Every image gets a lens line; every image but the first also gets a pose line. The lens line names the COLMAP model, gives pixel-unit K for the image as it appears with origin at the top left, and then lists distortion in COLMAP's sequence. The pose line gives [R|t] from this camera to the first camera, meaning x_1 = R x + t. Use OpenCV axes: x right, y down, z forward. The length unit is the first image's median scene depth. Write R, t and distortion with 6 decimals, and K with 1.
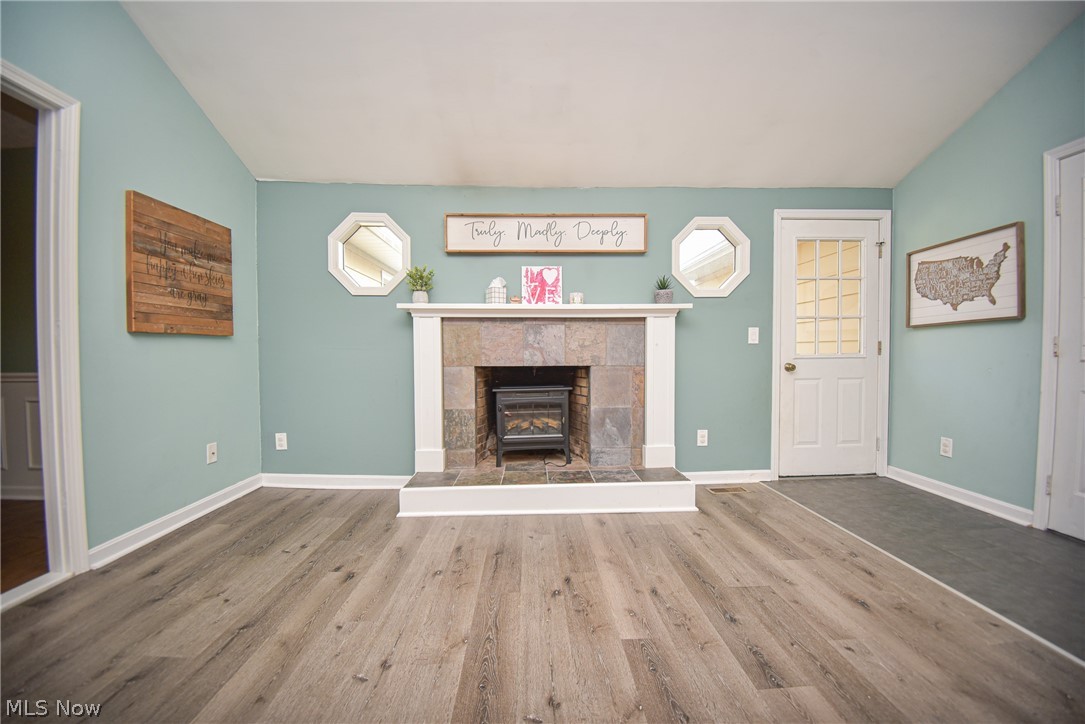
lens RADIAL K [[410.6, 0, 540.7], [0, 410.6, 363.7], [0, 0, 1]] dist [-0.008641, -0.000680]
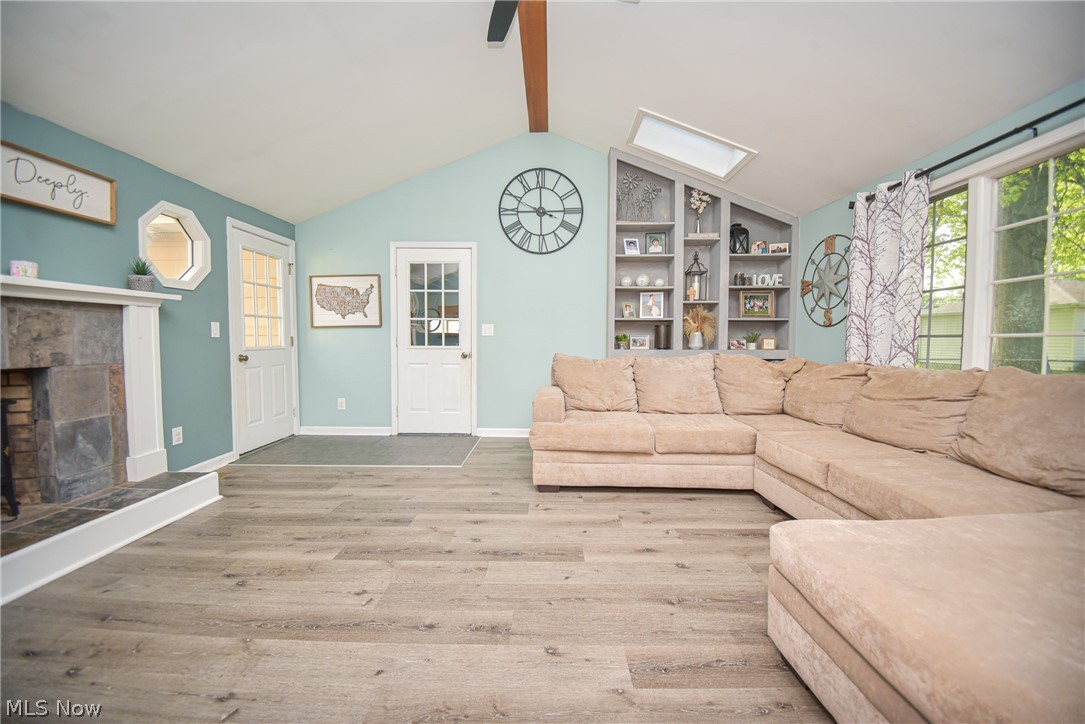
lens RADIAL K [[428.6, 0, 535.2], [0, 428.6, 360.7], [0, 0, 1]] dist [-0.011132, -0.008609]
pose [[0.065495, -0.044218, 0.996873, -0.545535], [0.029878, 0.998657, 0.042334, -0.010832], [-0.997405, 0.027012, 0.066728, 0.105665]]
